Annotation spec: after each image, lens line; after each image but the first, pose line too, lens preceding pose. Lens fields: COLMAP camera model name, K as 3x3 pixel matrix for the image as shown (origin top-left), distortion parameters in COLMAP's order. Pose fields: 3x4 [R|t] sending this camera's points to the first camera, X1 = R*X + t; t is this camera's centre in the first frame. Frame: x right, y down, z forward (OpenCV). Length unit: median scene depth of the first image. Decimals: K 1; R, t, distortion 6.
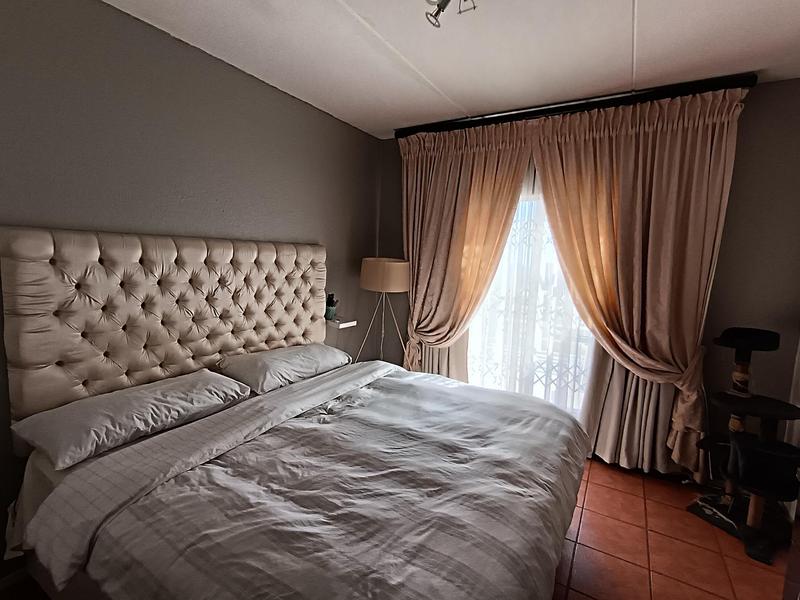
lens RADIAL K [[386.0, 0, 399.6], [0, 386.0, 298.5], [0, 0, 1]] dist [-0.003662, -0.001135]
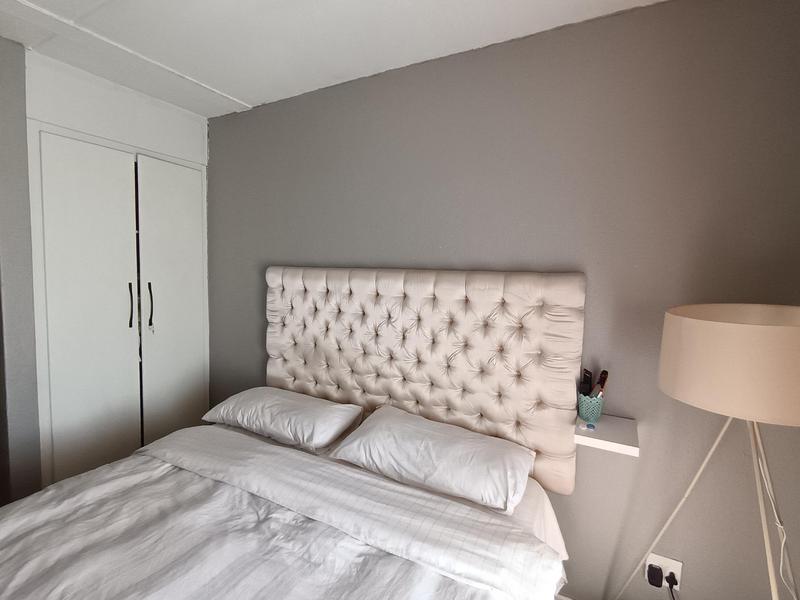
lens RADIAL K [[386.0, 0, 415.3], [0, 386.0, 269.8], [0, 0, 1]] dist [-0.003662, -0.001135]
pose [[0.052875, -0.026595, -0.998247, 0.428030], [-0.128291, 0.991181, -0.033202, -0.127172], [0.990326, 0.129821, 0.048997, 0.970765]]
